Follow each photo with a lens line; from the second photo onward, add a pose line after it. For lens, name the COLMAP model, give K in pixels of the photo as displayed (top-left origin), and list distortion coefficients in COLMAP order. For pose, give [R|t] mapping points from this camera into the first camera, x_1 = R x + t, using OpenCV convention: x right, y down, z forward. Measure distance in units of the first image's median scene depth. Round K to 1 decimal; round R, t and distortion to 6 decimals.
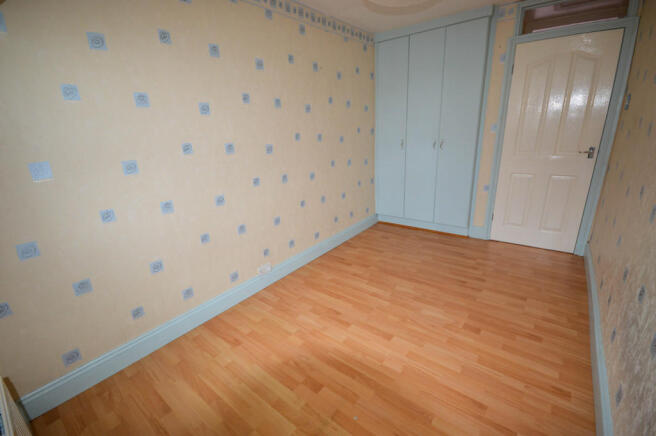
lens RADIAL K [[299.7, 0, 328.0], [0, 299.7, 218.0], [0, 0, 1]] dist [0.000497, -0.000013]
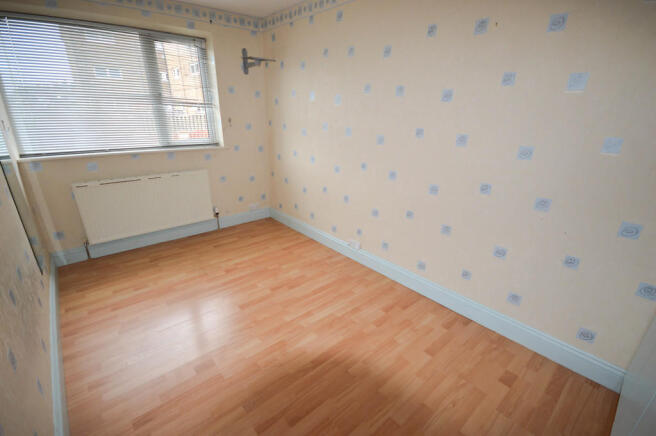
lens RADIAL K [[286.9, 0, 327.1], [0, 286.9, 220.8], [0, 0, 1]] dist [-0.000103, -0.009164]
pose [[-0.198076, 0.378402, -0.904200, 0.786838], [-0.307131, 0.852062, 0.423863, -0.344553], [0.930826, 0.361665, -0.052554, 0.983401]]
